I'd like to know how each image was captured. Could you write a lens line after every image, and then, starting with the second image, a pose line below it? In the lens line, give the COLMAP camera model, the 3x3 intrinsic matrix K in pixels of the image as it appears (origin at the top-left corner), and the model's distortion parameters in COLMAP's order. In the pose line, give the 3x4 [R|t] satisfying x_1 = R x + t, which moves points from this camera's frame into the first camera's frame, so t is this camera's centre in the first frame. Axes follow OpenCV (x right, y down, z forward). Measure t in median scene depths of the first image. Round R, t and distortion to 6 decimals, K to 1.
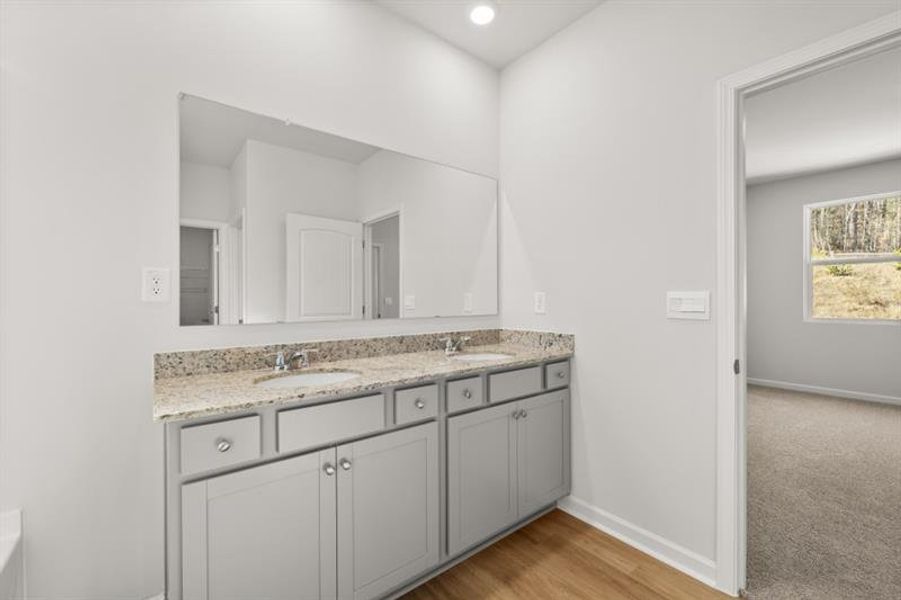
lens RADIAL K [[371.8, 0, 447.9], [0, 371.8, 297.7], [0, 0, 1]] dist [-0.000486, 0.000006]
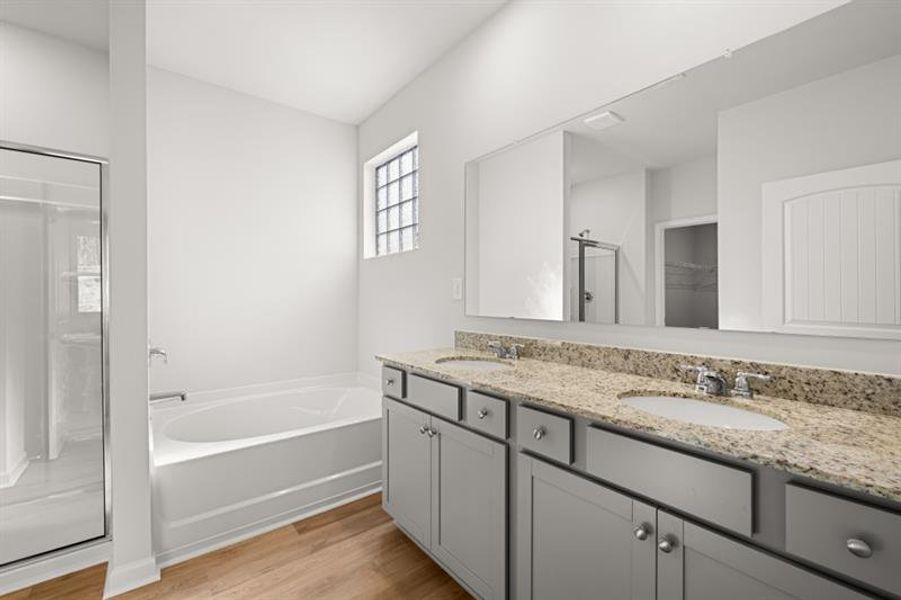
lens RADIAL K [[381.3, 0, 448.9], [0, 381.3, 299.0], [0, 0, 1]] dist [-0.002241, -0.000274]
pose [[0.015775, 0.002915, -0.999871, 0.632253], [-0.002493, 0.999993, 0.002876, 0.005720], [0.999872, 0.002447, 0.015783, 0.680233]]
